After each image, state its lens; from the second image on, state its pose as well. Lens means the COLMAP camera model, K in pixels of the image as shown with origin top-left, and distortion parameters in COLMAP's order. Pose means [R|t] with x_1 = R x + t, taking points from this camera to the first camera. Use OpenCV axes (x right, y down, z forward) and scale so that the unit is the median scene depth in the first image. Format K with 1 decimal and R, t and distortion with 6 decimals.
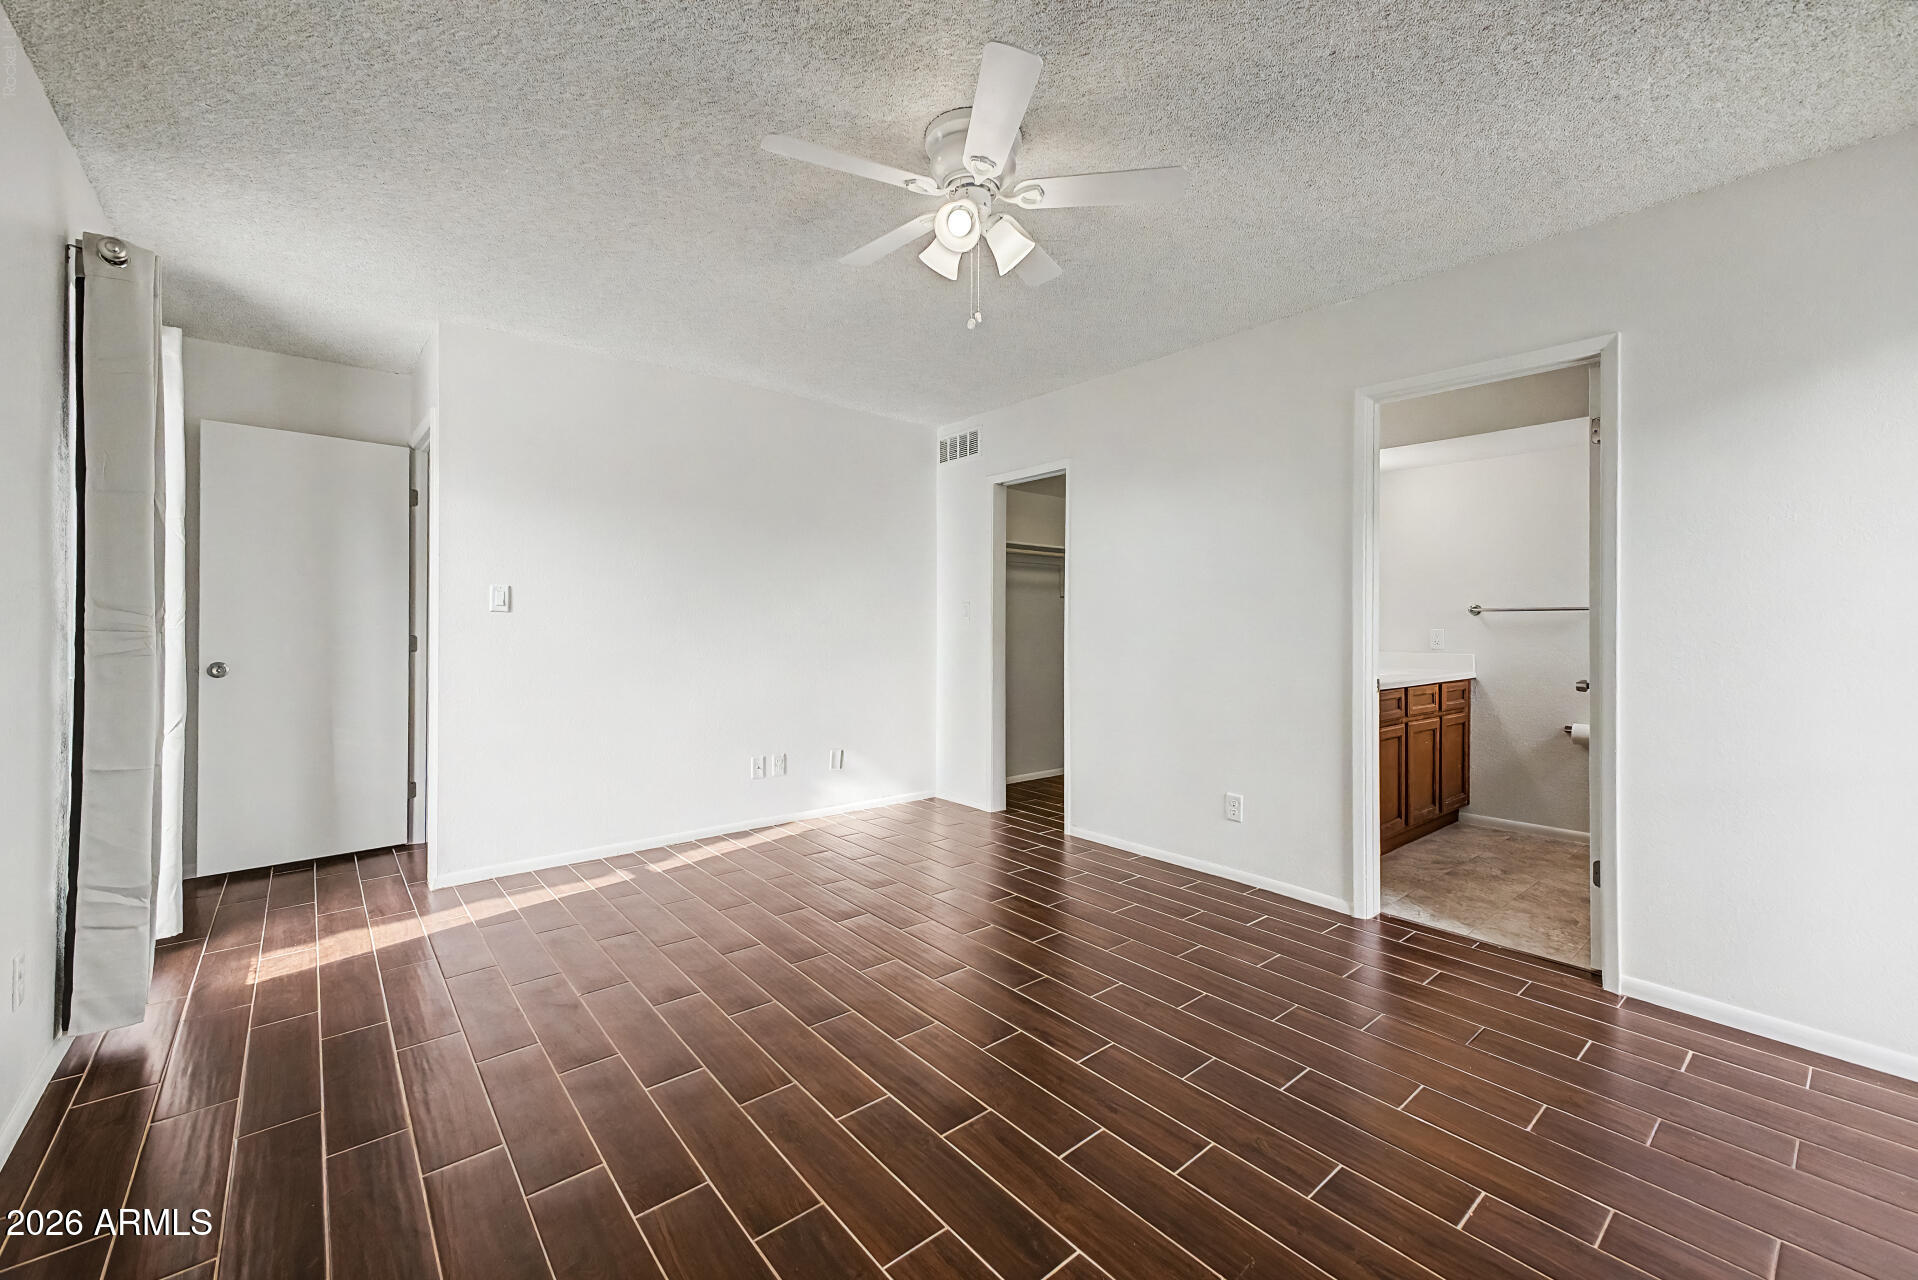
lens RADIAL K [[778.2, 0, 968.1], [0, 778.2, 629.4], [0, 0, 1]] dist [0.000740, -0.000469]
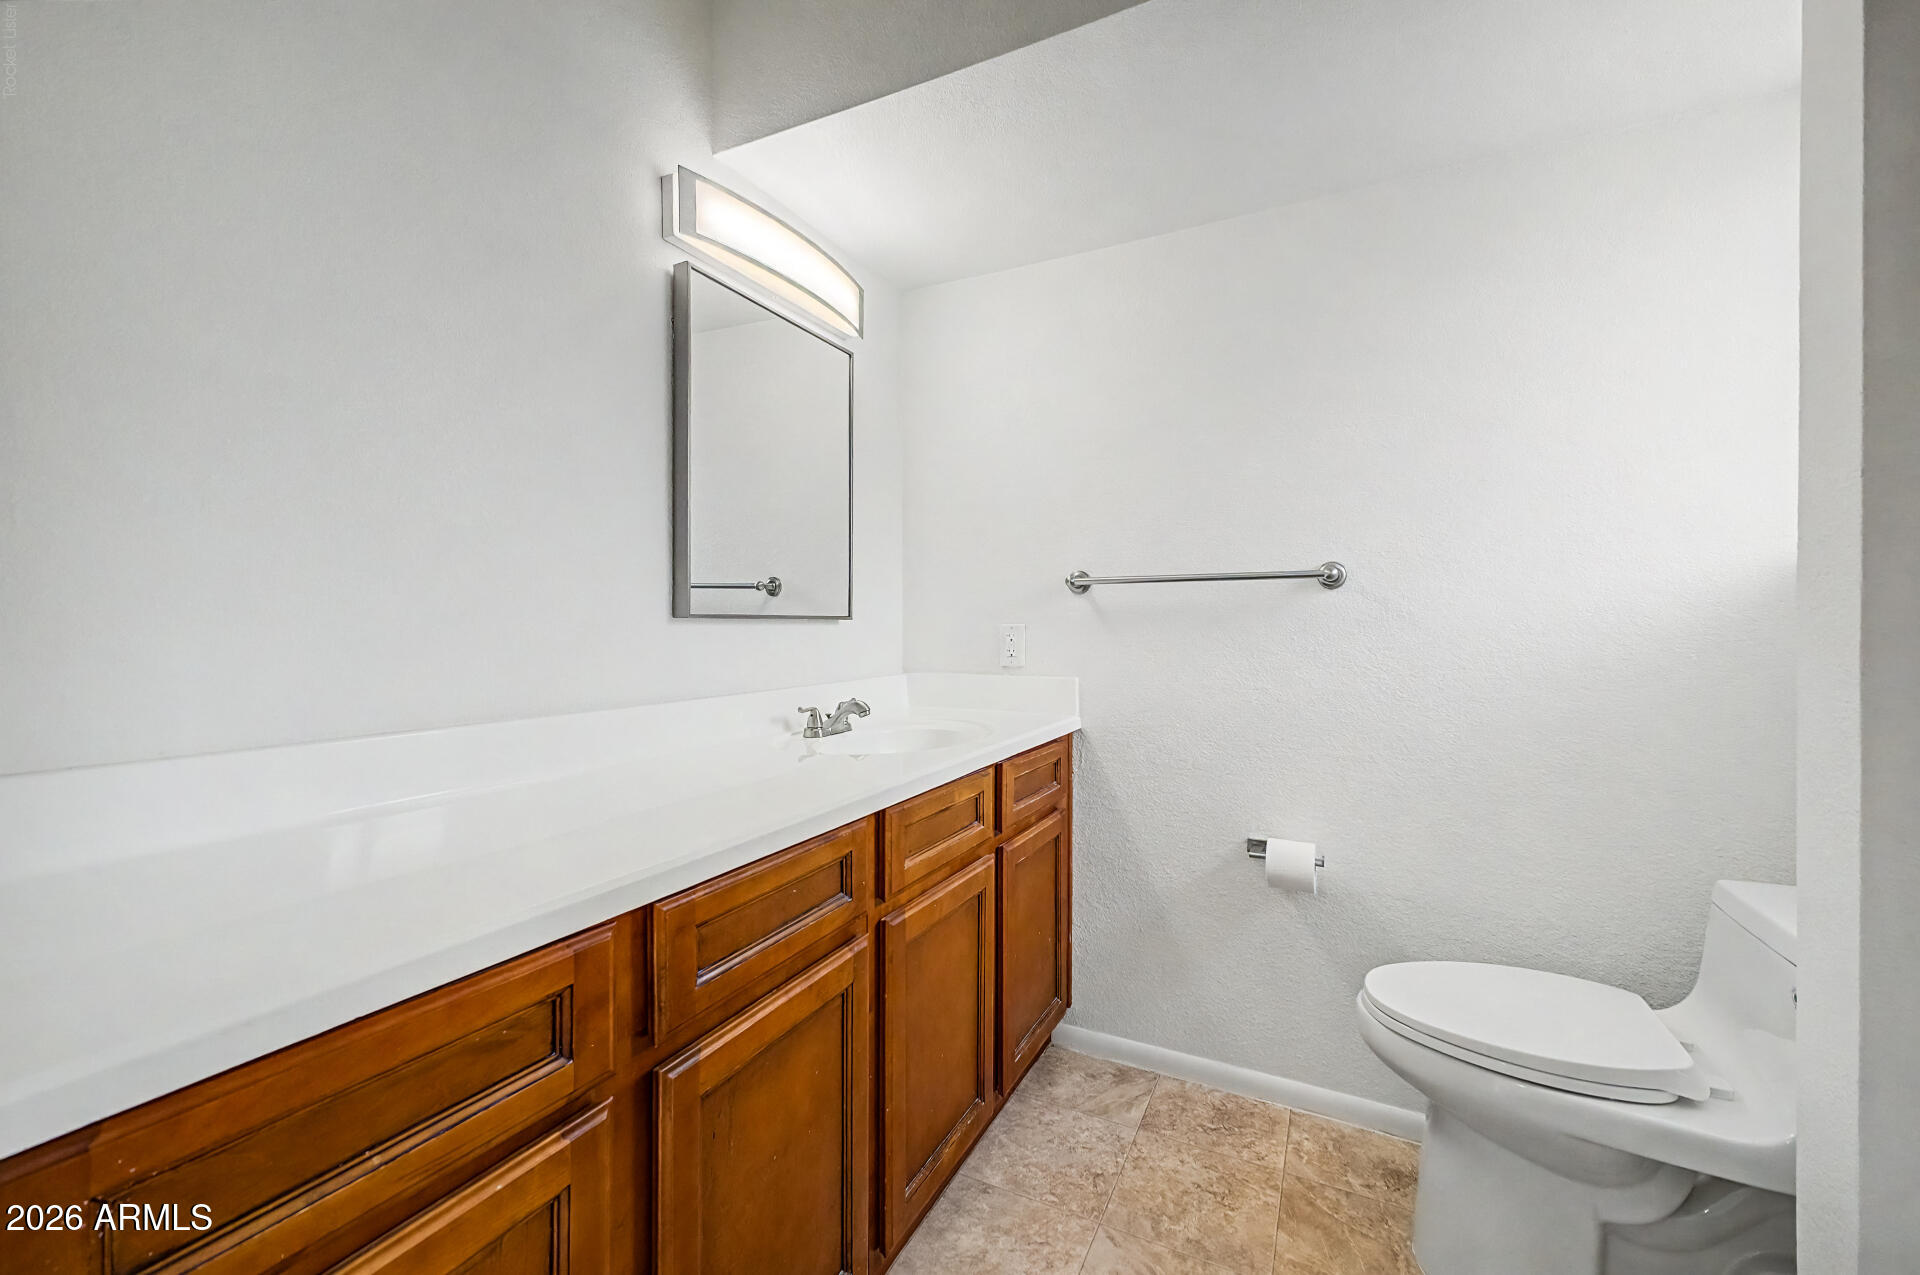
lens RADIAL K [[779.0, 0, 954.5], [0, 779.0, 629.7], [0, 0, 1]] dist [0.000740, -0.000469]
pose [[0.920828, -0.004360, 0.389944, 0.413370], [0.004475, 0.999990, 0.000615, 0.002896], [-0.389942, 0.001179, 0.920839, 0.619119]]
